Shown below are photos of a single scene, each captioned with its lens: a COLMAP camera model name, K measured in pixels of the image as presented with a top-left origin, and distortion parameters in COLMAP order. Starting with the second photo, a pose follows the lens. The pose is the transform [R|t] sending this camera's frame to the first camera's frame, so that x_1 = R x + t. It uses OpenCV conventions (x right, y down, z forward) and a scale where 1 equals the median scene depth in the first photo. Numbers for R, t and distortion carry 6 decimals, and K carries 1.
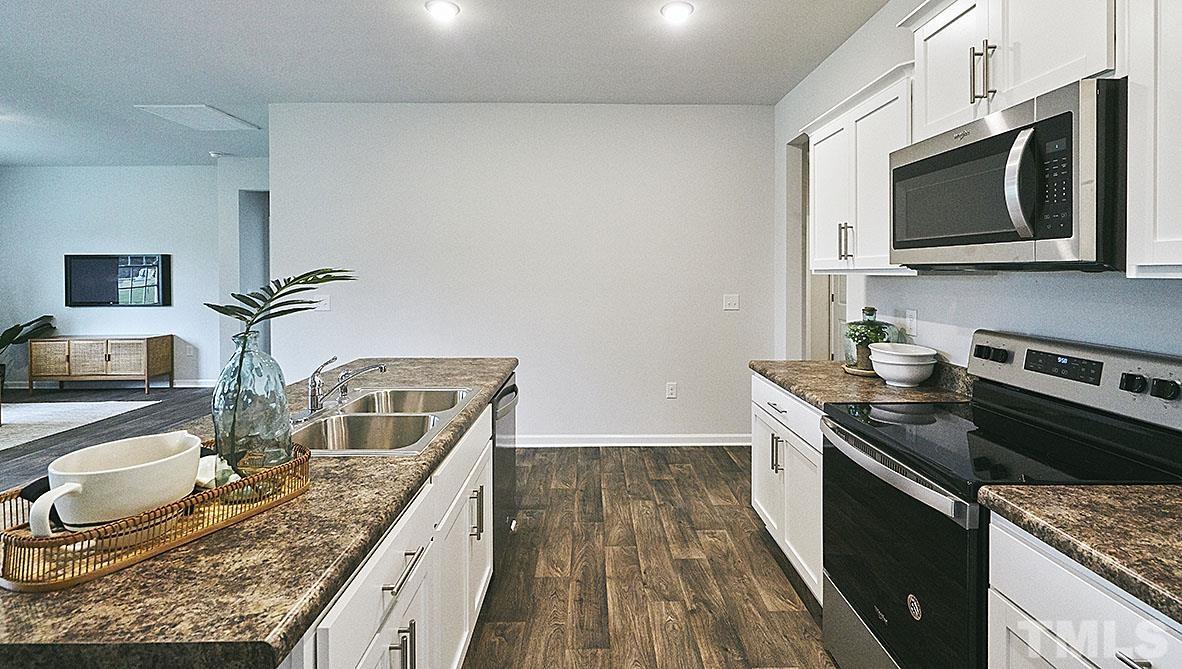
lens RADIAL K [[522.3, 0, 595.5], [0, 522.3, 279.4], [0, 0, 1]] dist [0.000506, -0.000669]
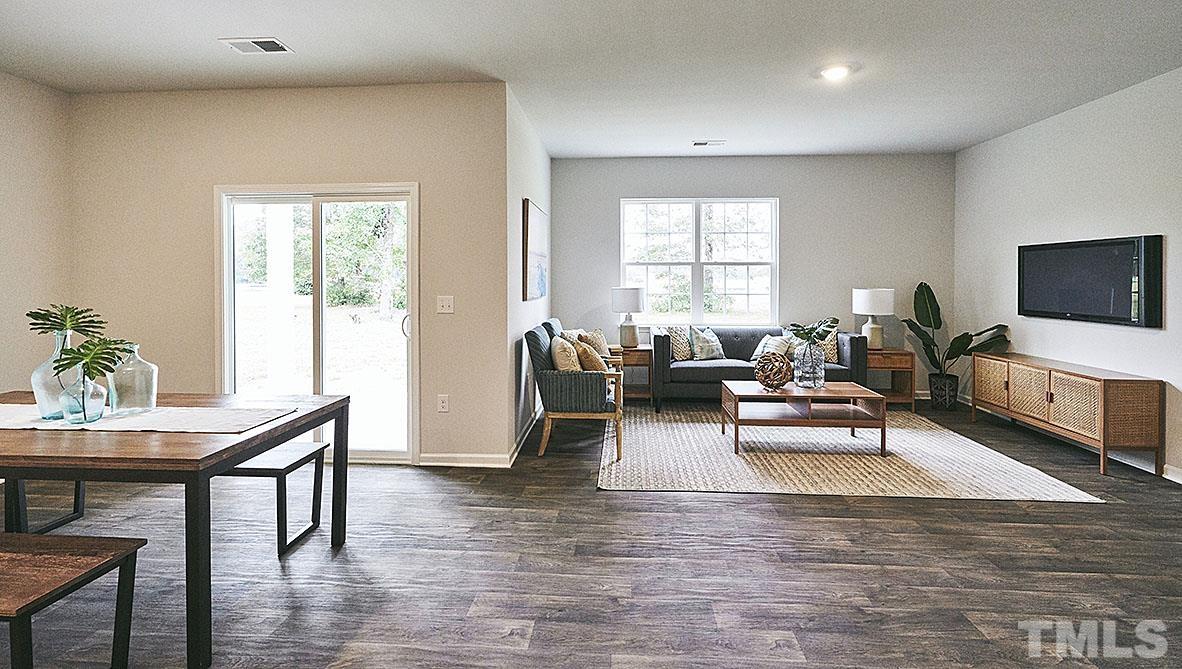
lens RADIAL K [[522.3, 0, 595.5], [0, 522.3, 279.4], [0, 0, 1]] dist [0.000506, -0.000669]
pose [[-0.085528, 0.008188, -0.996302, -0.229911], [-0.009549, 0.999914, 0.009038, 0.000192], [0.996290, 0.010287, -0.085442, 0.485020]]
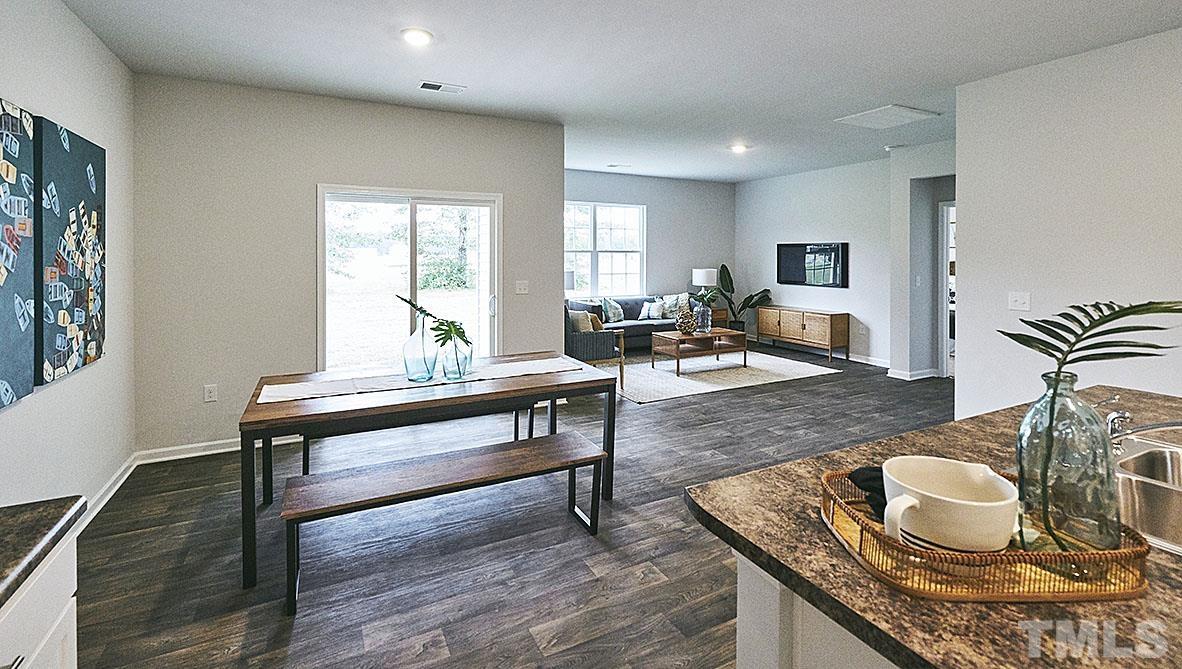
lens RADIAL K [[523.8, 0, 592.7], [0, 523.8, 255.5], [0, 0, 1]] dist [0.000709, -0.000216]
pose [[0.454126, 0.009403, -0.890888, -0.052926], [-0.013283, 0.999905, 0.003783, -0.017643], [0.890839, 0.010116, 0.454207, -0.015586]]
